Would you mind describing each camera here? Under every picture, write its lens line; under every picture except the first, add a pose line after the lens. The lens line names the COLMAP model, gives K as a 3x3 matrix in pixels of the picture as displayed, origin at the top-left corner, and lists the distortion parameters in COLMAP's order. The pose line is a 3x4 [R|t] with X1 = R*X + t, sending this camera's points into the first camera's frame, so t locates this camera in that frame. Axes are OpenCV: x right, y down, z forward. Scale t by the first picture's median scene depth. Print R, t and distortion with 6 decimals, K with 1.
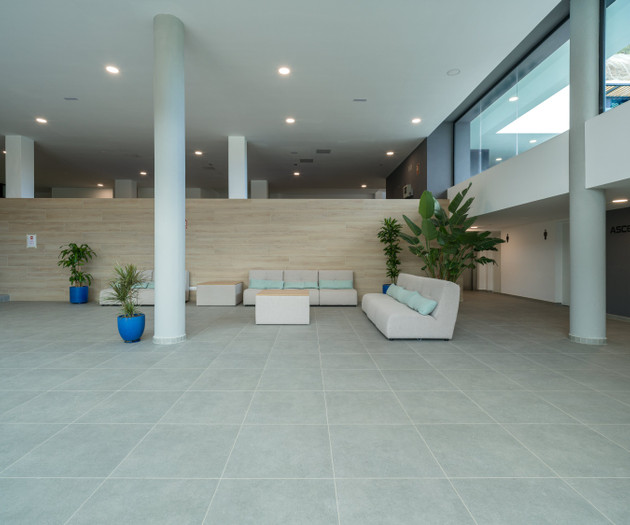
lens RADIAL K [[330.7, 0, 314.8], [0, 330.7, 270.1], [0, 0, 1]] dist [0.000719, 0.000019]
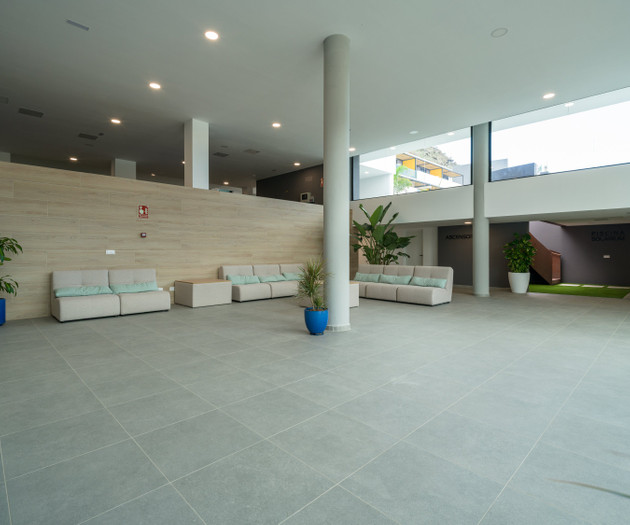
lens RADIAL K [[343.5, 0, 315.0], [0, 343.5, 262.5], [0, 0, 1]] dist [-0.003056, -0.000831]
pose [[0.725780, -0.020805, 0.687612, -0.671242], [0.031113, 0.999512, -0.002598, 0.000527], [-0.687223, 0.023280, 0.726073, 0.098995]]
